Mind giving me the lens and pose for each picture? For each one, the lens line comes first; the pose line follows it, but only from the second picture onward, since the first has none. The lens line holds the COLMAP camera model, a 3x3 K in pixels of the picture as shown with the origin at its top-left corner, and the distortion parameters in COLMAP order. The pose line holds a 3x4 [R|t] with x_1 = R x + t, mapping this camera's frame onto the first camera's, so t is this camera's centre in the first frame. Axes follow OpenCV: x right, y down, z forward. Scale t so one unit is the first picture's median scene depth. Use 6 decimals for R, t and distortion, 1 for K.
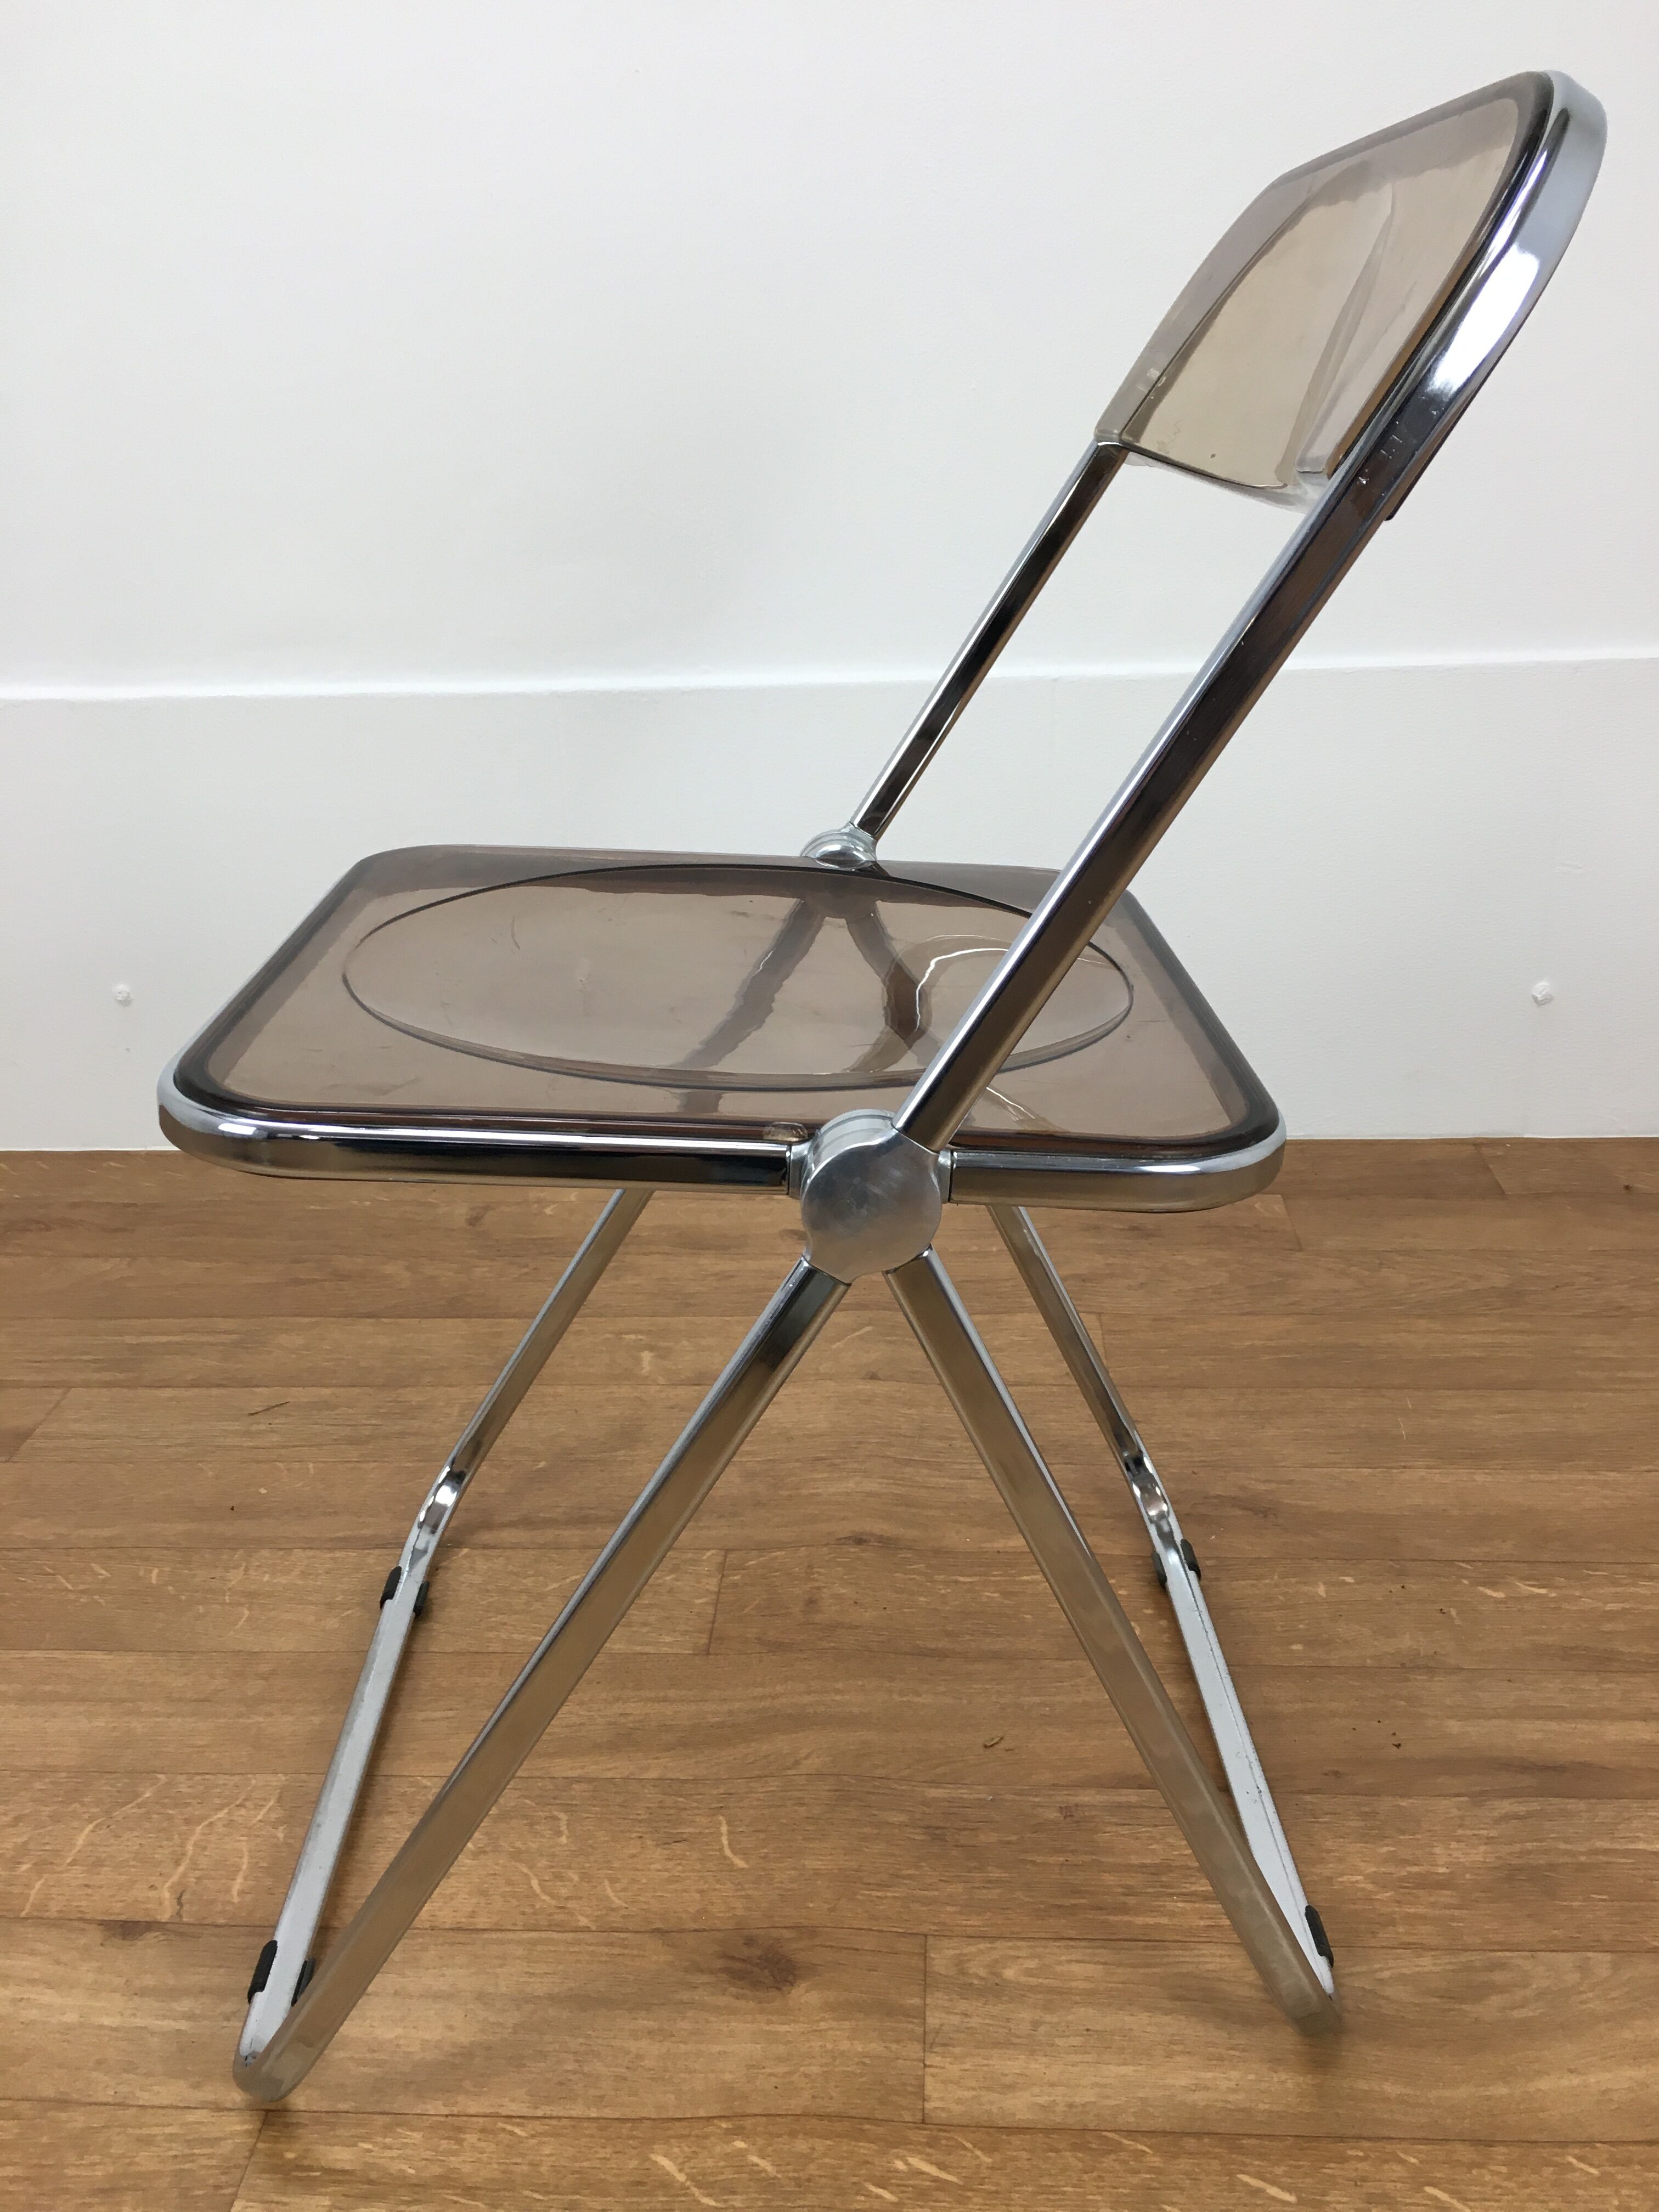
lens RADIAL K [[1901.7, 0, 830.8], [0, 1901.7, 1096.0], [0, 0, 1]] dist [0.077746, -0.125112]
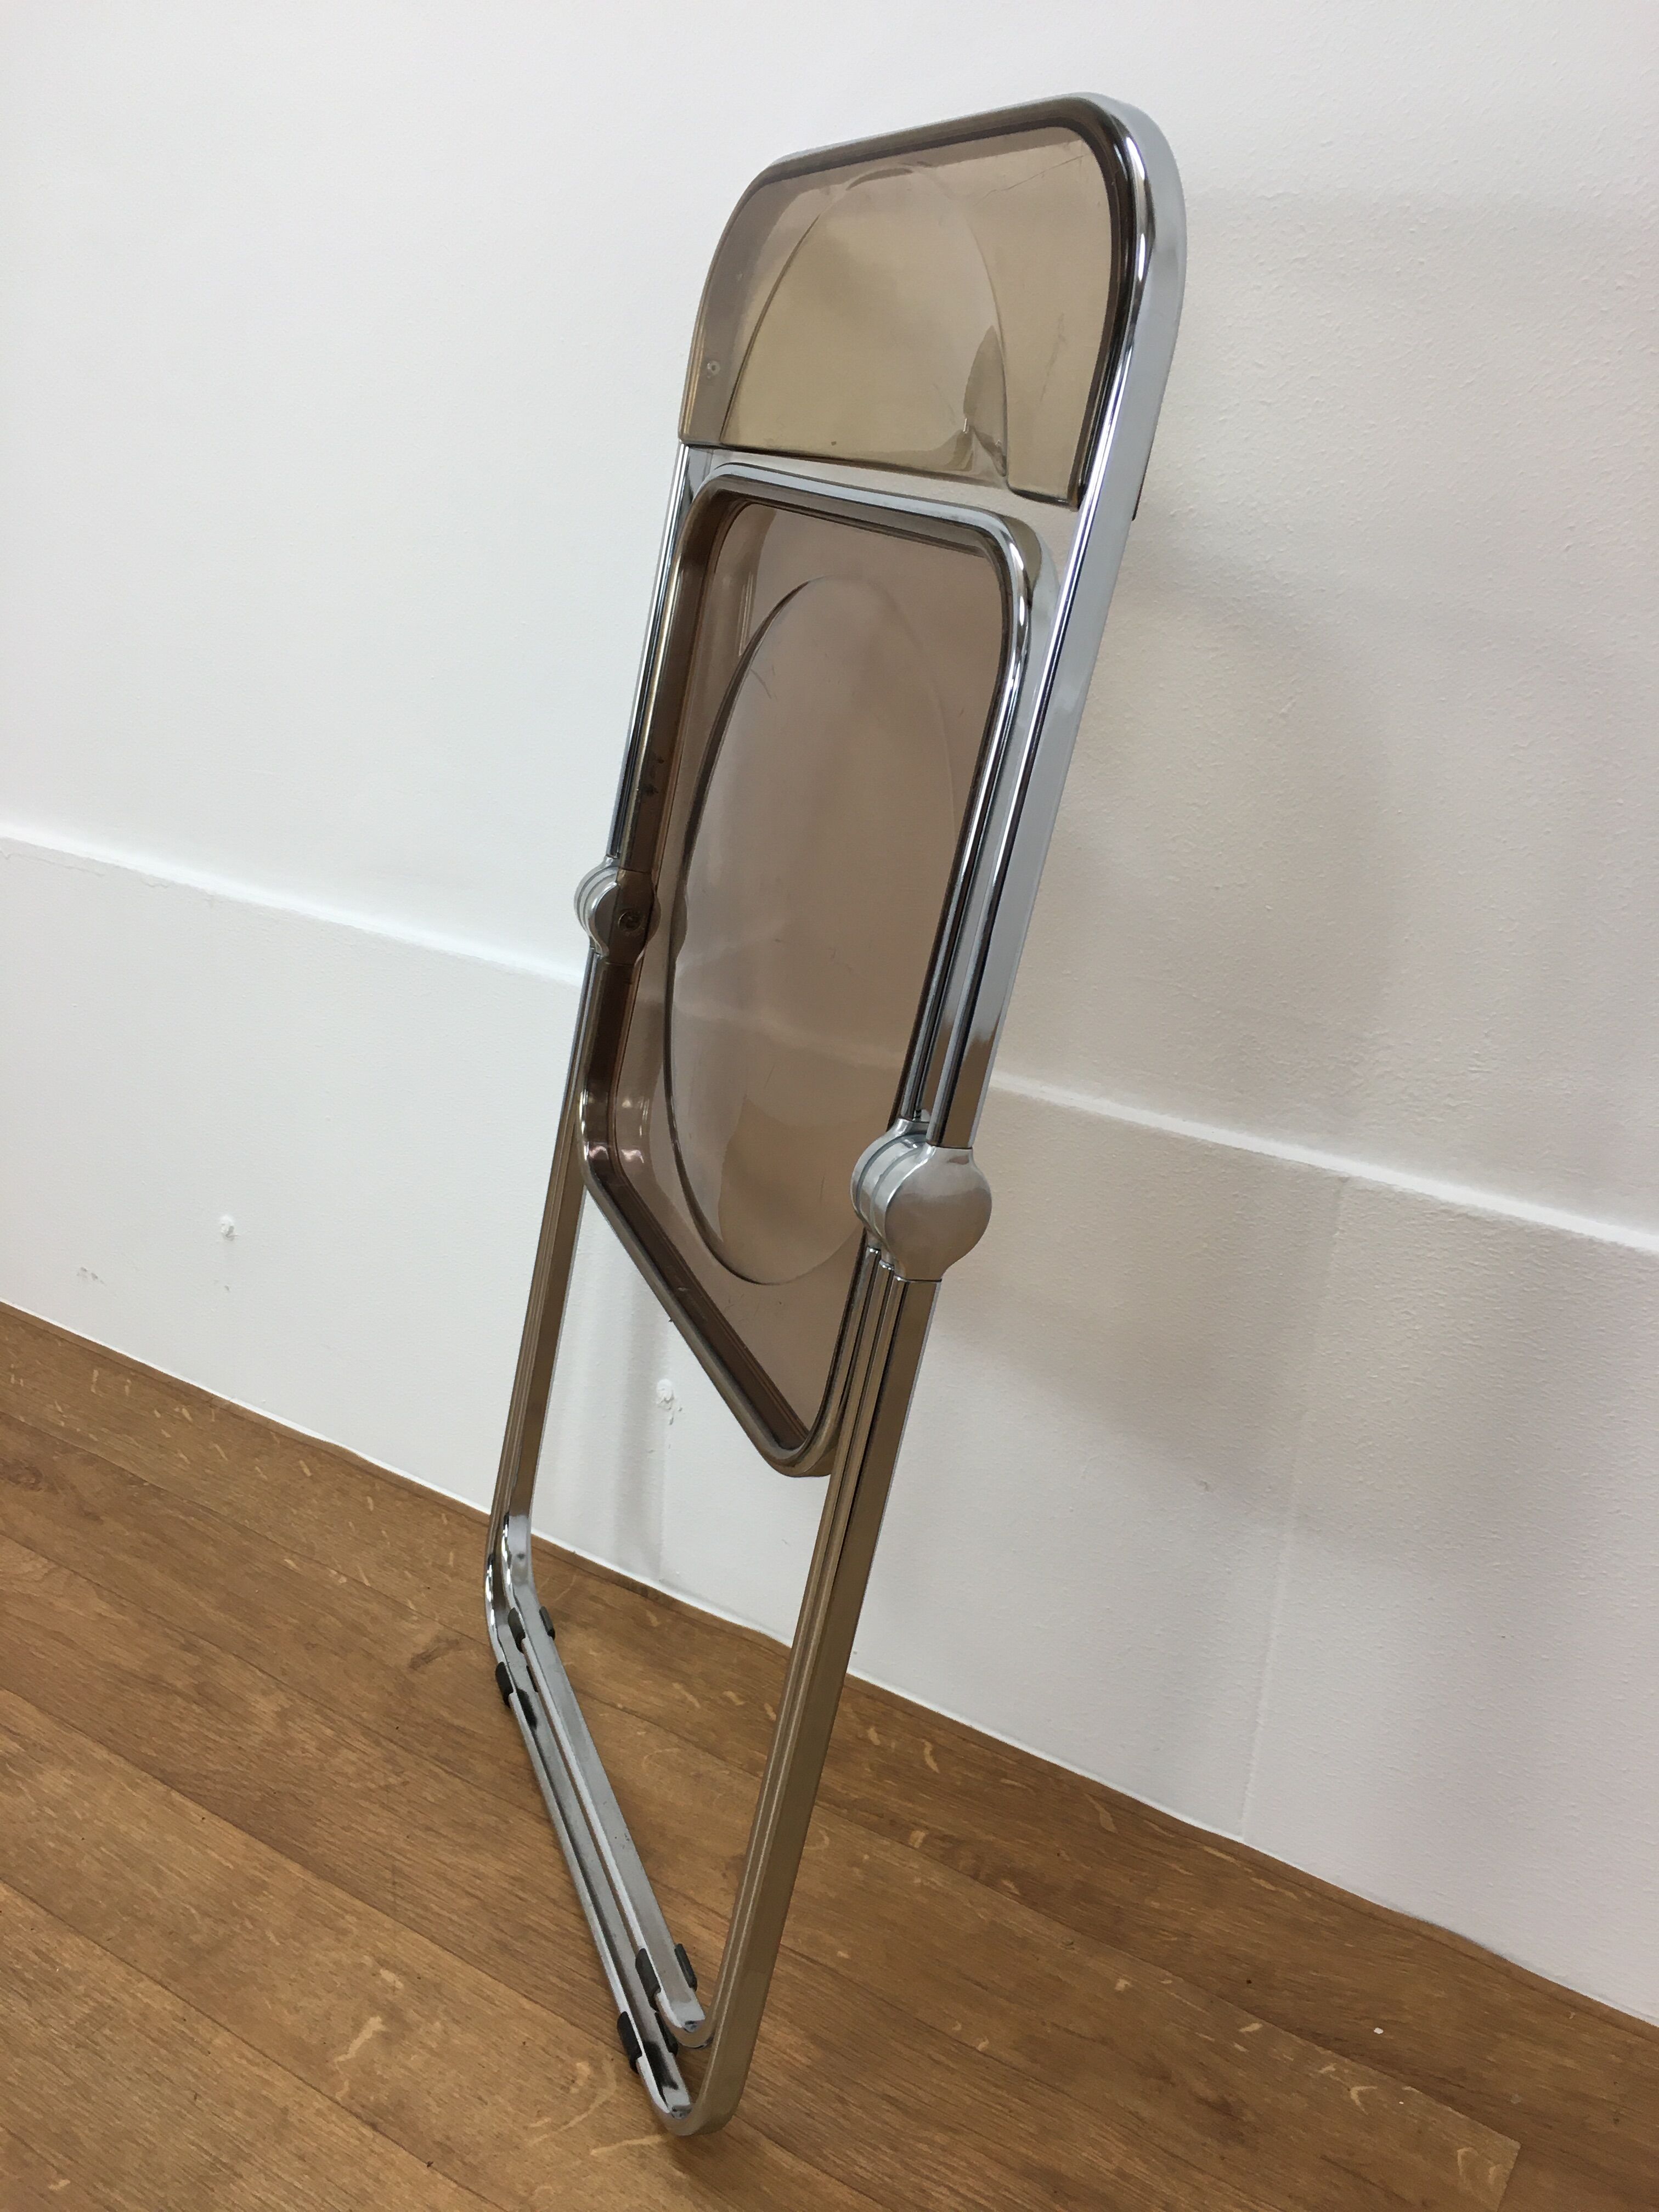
lens RADIAL K [[1901.7, 0, 830.7], [0, 1901.7, 1100.2], [0, 0, 1]] dist [0.077746, -0.125112]
pose [[0.868480, 0.243082, -0.432034, 0.351482], [-0.254027, 0.966627, 0.033221, -0.332877], [0.425691, 0.080897, 0.901245, 0.567319]]
